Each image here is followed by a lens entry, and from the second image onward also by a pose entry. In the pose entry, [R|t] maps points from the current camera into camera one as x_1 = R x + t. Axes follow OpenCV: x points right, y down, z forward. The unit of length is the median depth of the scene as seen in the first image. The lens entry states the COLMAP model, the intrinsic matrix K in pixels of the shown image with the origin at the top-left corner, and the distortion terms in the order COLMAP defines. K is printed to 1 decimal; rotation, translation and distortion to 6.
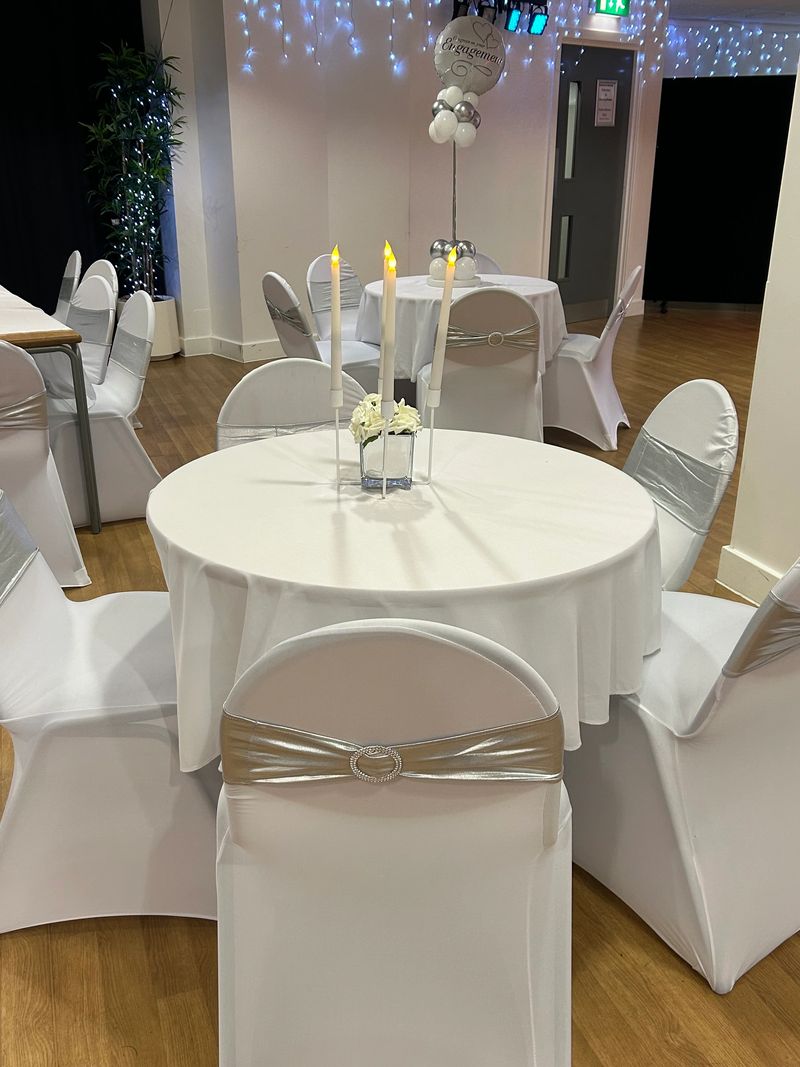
lens RADIAL K [[953.8, 0, 400.0], [0, 953.8, 533.5], [0, 0, 1]] dist [0.005836, 0.014369]
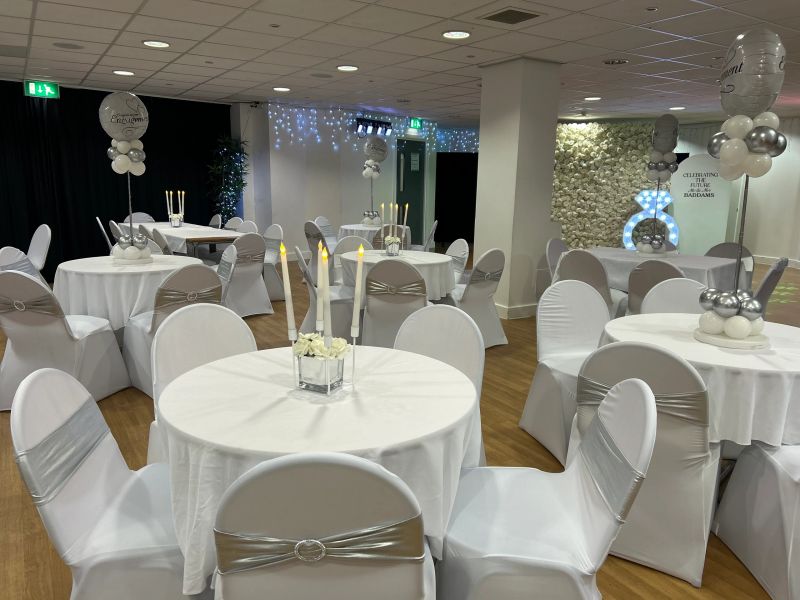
lens RADIAL K [[606.5, 0, 402.9], [0, 606.5, 302.5], [0, 0, 1]] dist [0.084472, -0.100677]
pose [[0.978775, -0.020743, 0.203885, -0.150046], [0.055893, 0.984169, -0.168190, 0.175392], [-0.197169, 0.176016, 0.964439, -0.462610]]
